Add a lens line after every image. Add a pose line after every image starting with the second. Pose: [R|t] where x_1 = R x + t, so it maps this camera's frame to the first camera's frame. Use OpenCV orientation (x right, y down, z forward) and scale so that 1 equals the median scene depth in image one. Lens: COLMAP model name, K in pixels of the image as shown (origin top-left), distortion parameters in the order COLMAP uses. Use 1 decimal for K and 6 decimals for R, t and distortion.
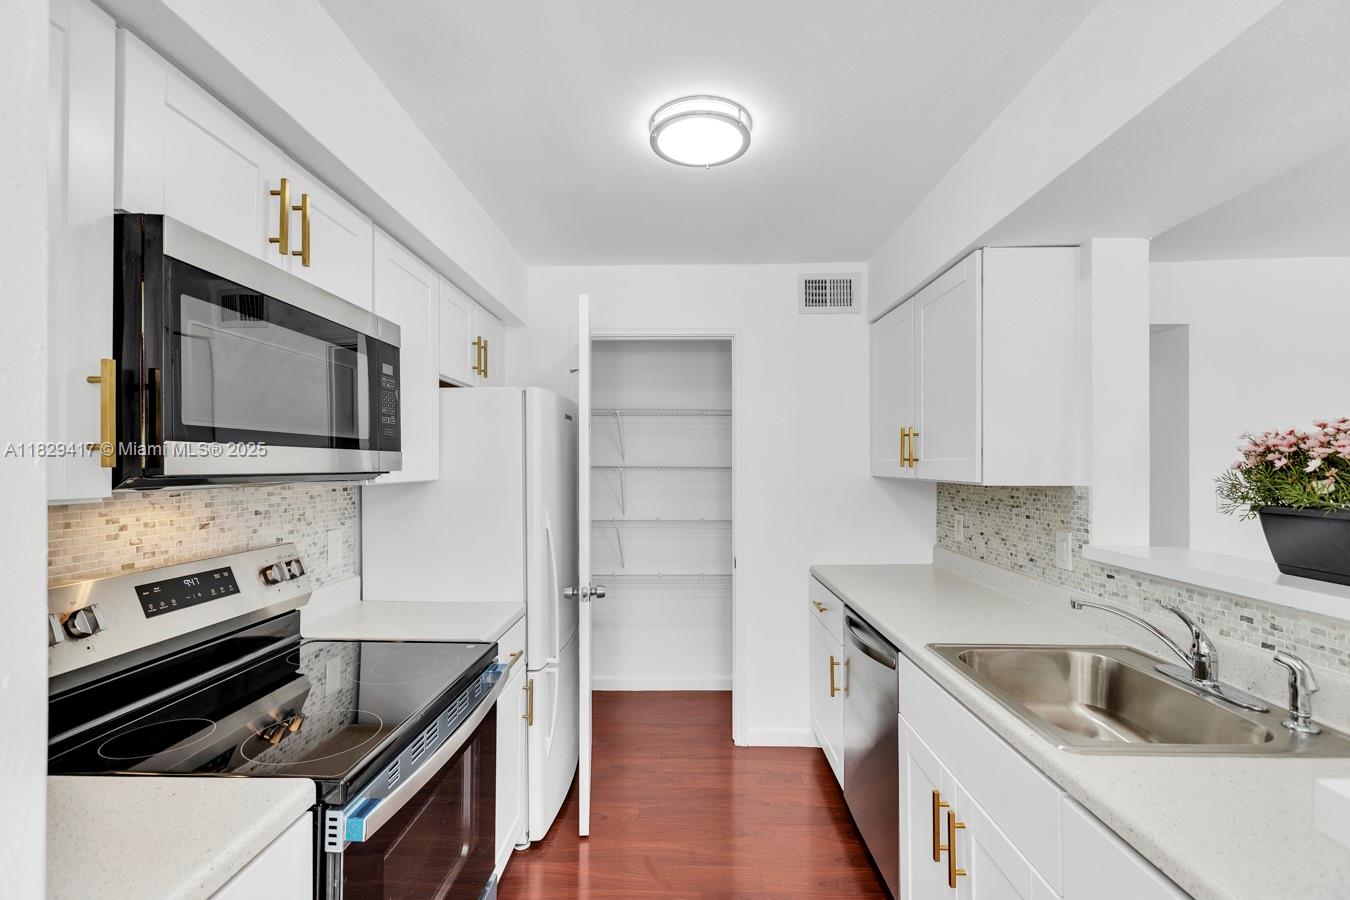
lens RADIAL K [[601.5, 0, 675.4], [0, 601.5, 459.4], [0, 0, 1]] dist [0.000564, -0.001417]
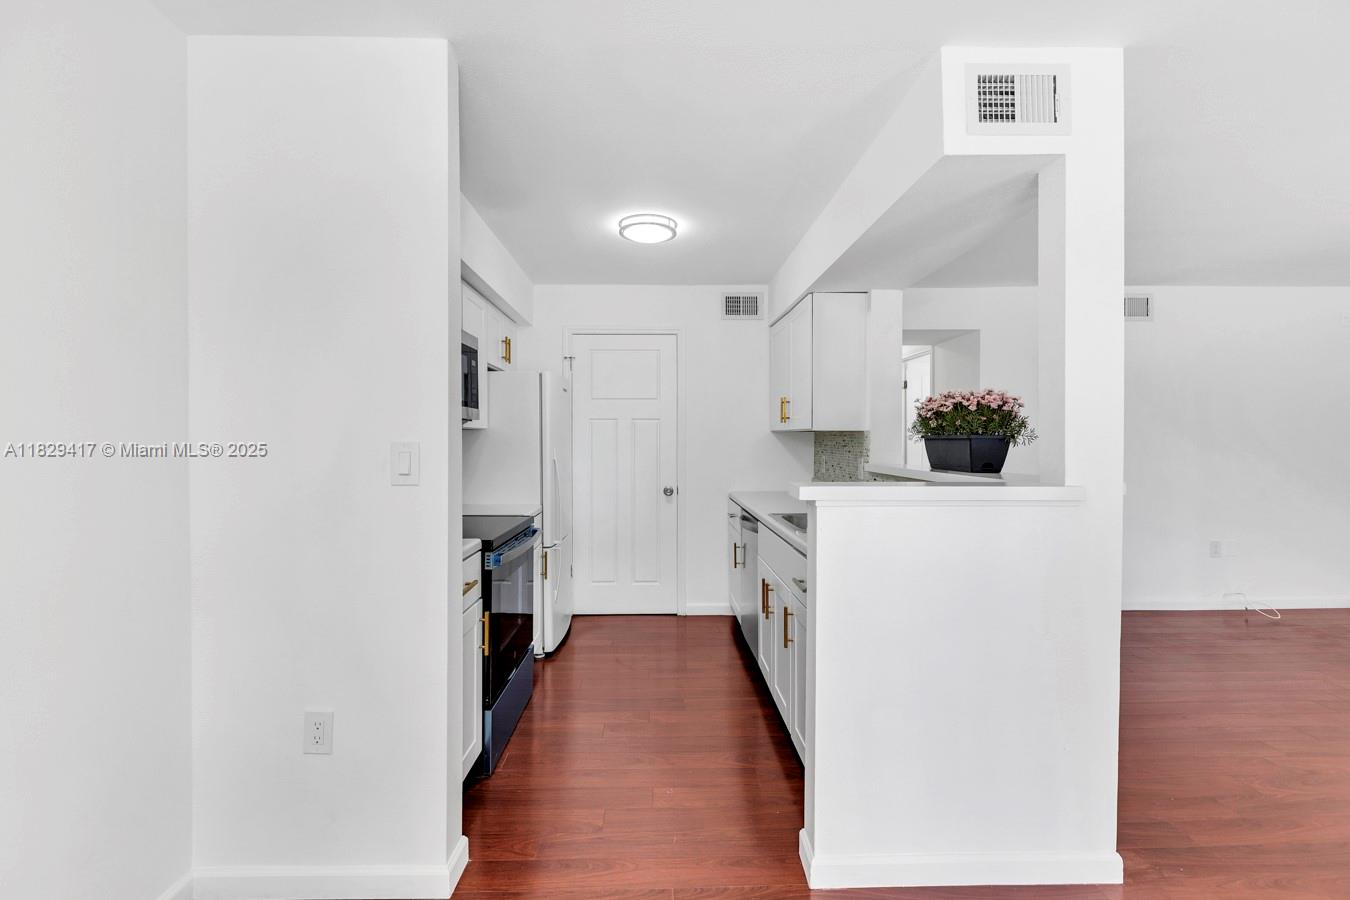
lens RADIAL K [[601.5, 0, 670.5], [0, 601.5, 441.6], [0, 0, 1]] dist [0.000564, -0.001417]
pose [[0.999069, 0.000384, 0.043144, 0.031210], [-0.000986, 0.999903, 0.013928, 0.054762], [-0.043135, -0.013958, 0.998972, -0.754959]]
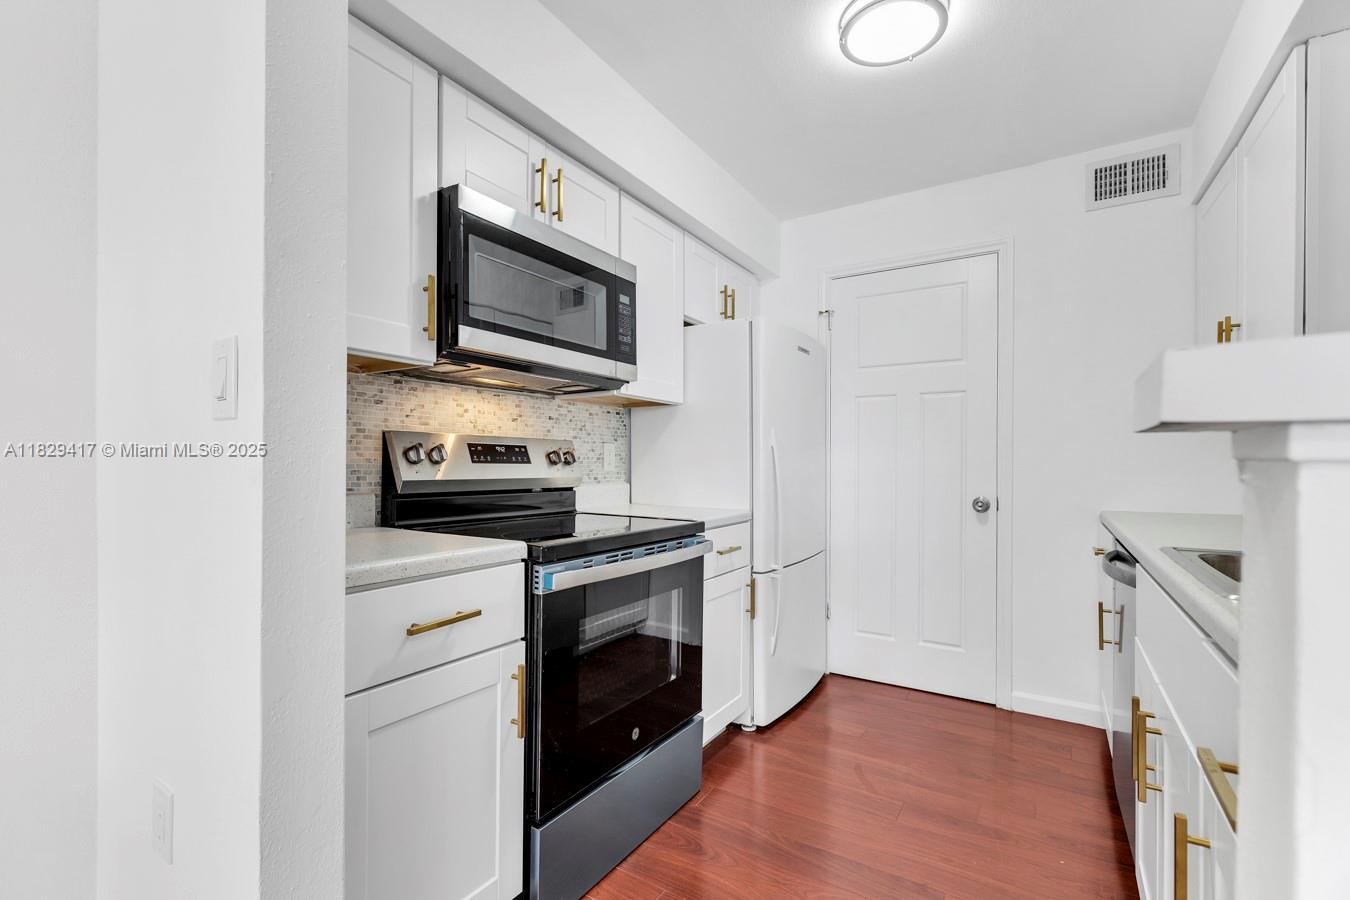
lens RADIAL K [[601.5, 0, 667.5], [0, 601.5, 463.4], [0, 0, 1]] dist [0.000564, -0.001417]
pose [[0.853332, 0.004744, -0.521347, 0.242617], [-0.000193, 0.999961, 0.008783, 0.169202], [0.521368, -0.007395, 0.853300, -0.041692]]
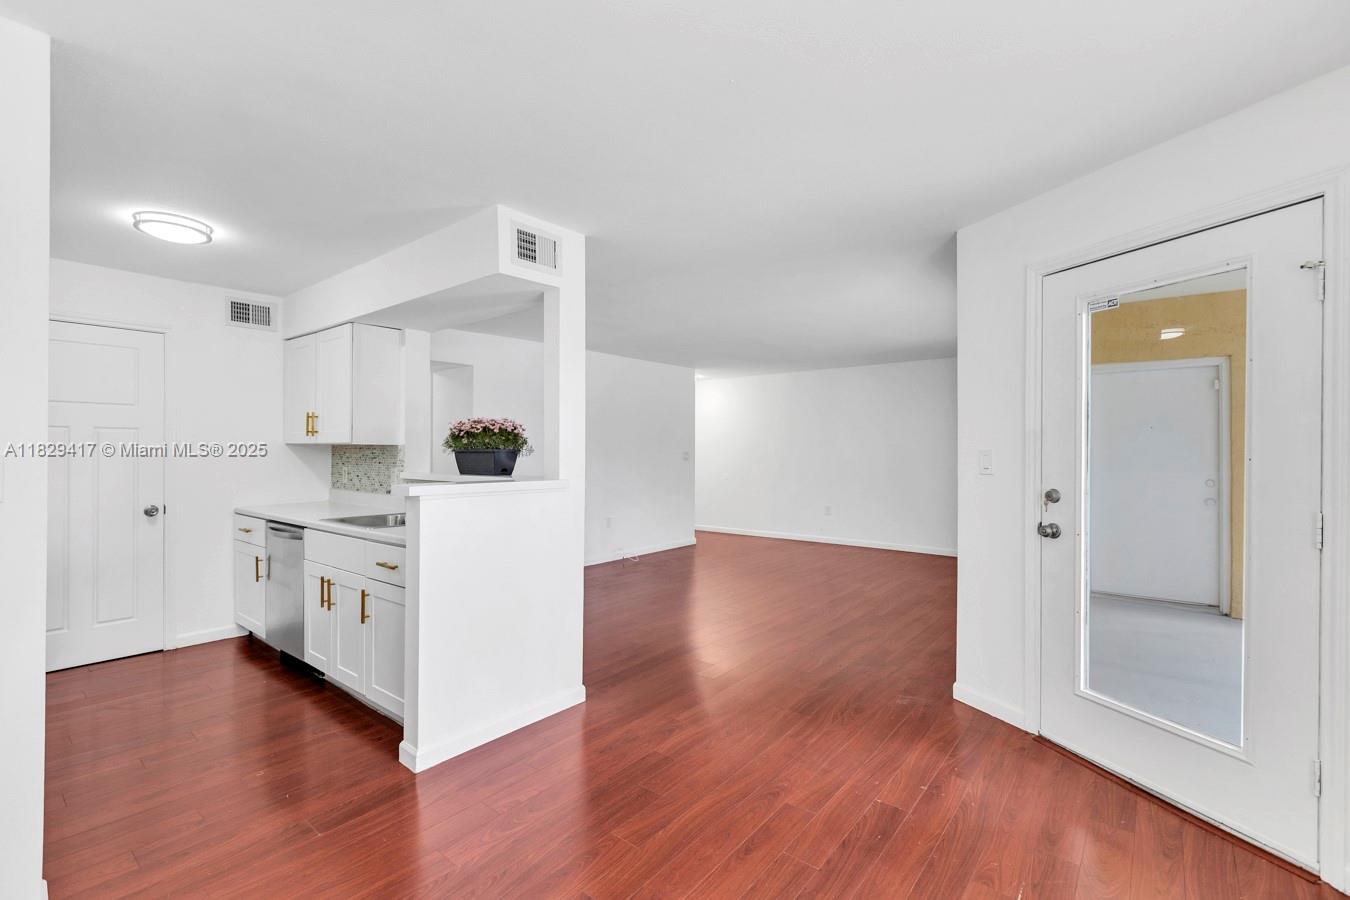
lens RADIAL K [[601.5, 0, 675.9], [0, 601.5, 449.5], [0, 0, 1]] dist [0.000564, -0.001417]
pose [[0.614854, 0.002592, 0.788637, -0.406376], [-0.008872, 0.999954, 0.003630, 0.046817], [-0.788591, -0.009229, 0.614848, -1.092772]]
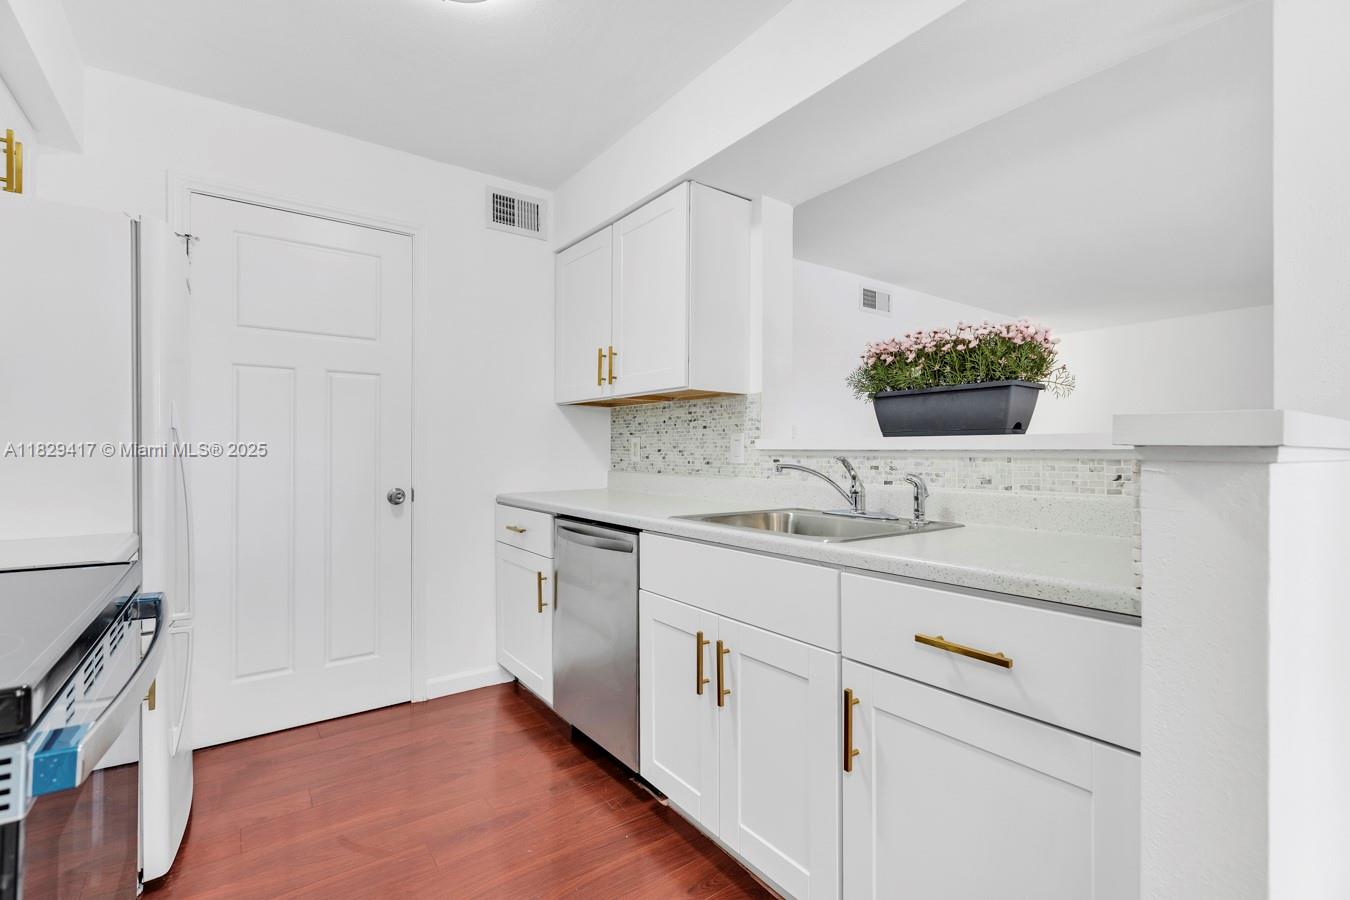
lens RADIAL K [[601.5, 0, 675.5], [0, 601.5, 449.4], [0, 0, 1]] dist [0.000564, -0.001417]
pose [[0.793918, 0.003617, 0.608015, -0.217260], [-0.007295, 0.999967, 0.003576, 0.163977], [-0.607982, -0.007275, 0.793918, 0.114595]]
